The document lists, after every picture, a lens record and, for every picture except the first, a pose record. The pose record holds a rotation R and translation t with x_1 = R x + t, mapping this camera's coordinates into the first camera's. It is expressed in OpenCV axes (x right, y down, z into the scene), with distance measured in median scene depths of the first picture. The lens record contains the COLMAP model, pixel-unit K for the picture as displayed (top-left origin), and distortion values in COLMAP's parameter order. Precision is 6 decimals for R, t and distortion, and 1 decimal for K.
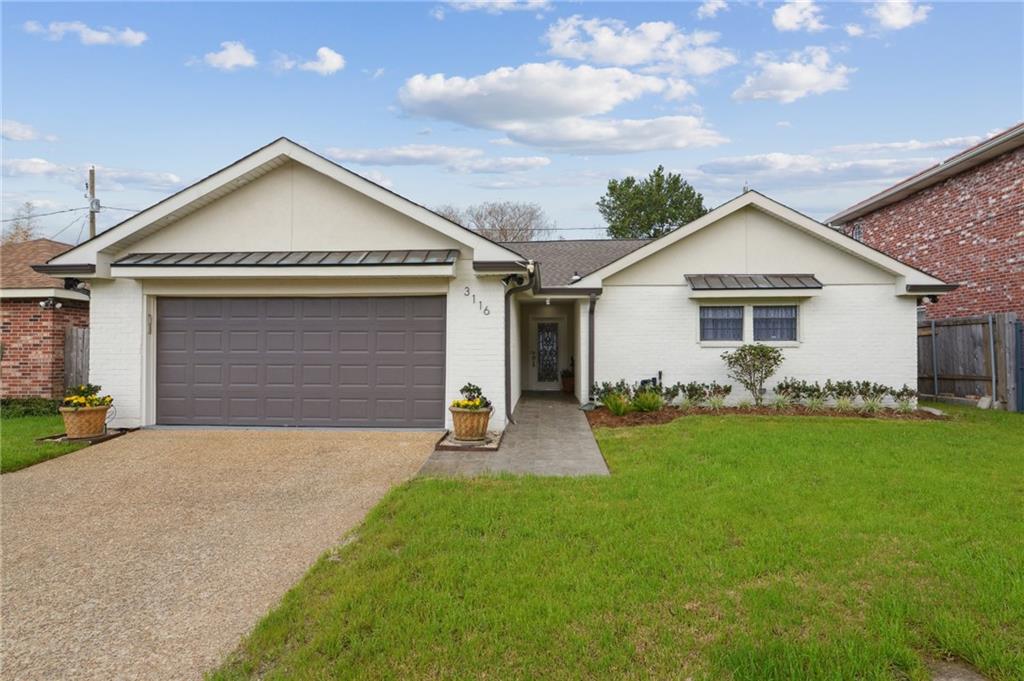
lens RADIAL K [[583.3, 0, 512.0], [0, 583.3, 340.5], [0, 0, 1]] dist [-0.007373, -0.001066]
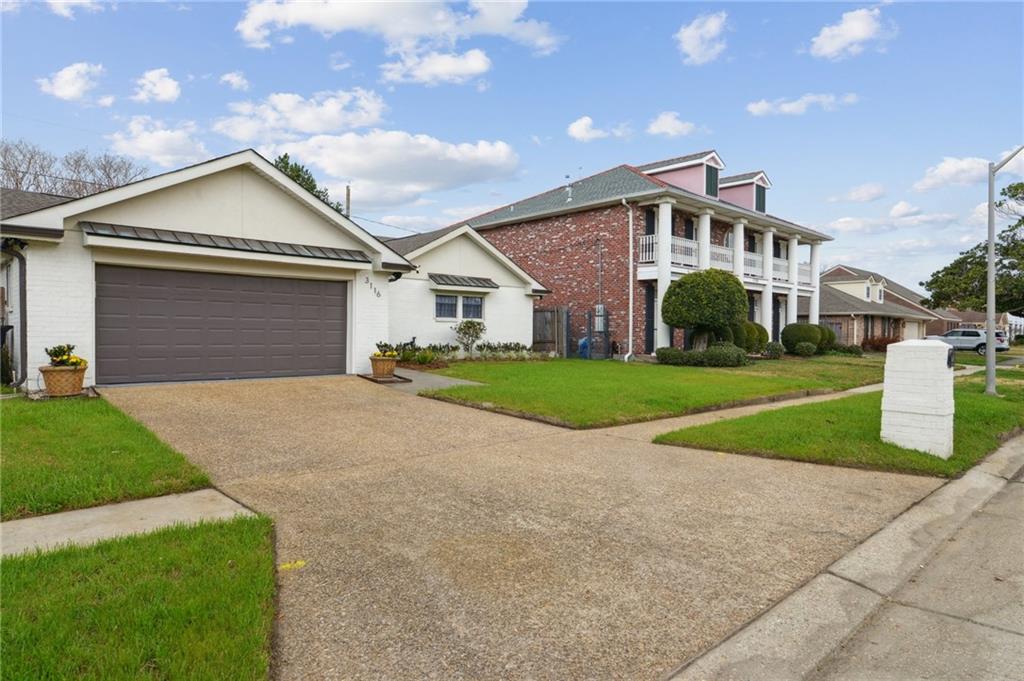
lens RADIAL K [[623.3, 0, 512.0], [0, 623.3, 340.5], [0, 0, 1]] dist [0.000884, 0.000255]
pose [[0.683291, -0.003202, 0.730139, -0.767776], [-0.024660, 0.999319, 0.027460, 0.012258], [-0.729730, -0.036769, 0.682746, -0.277507]]
